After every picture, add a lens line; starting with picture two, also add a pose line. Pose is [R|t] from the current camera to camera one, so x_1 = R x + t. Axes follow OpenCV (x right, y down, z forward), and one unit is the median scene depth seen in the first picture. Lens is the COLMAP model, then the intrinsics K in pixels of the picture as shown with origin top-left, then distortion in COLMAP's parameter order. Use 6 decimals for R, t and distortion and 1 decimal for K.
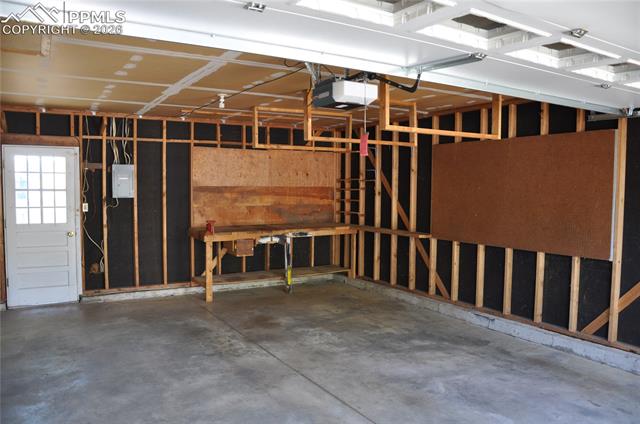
lens RADIAL K [[497.8, 0, 322.1], [0, 497.8, 219.5], [0, 0, 1]] dist [-0.152772, 0.108528]
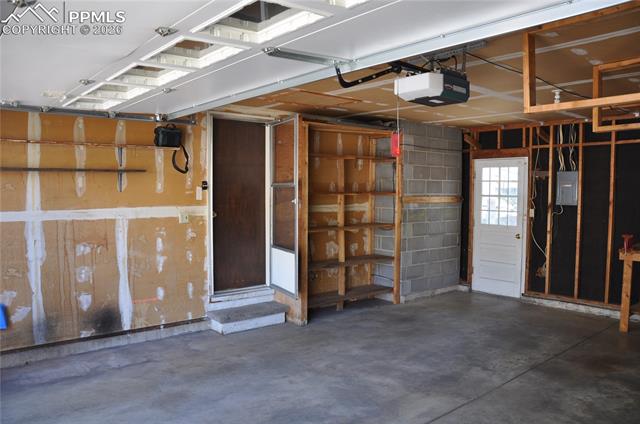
lens RADIAL K [[497.8, 0, 322.1], [0, 497.8, 219.5], [0, 0, 1]] dist [-0.152772, 0.108528]
pose [[0.159072, 0.046809, -0.986157, 0.503324], [-0.069577, 0.996923, 0.036097, -0.017477], [0.984812, 0.062872, 0.161839, 0.376364]]
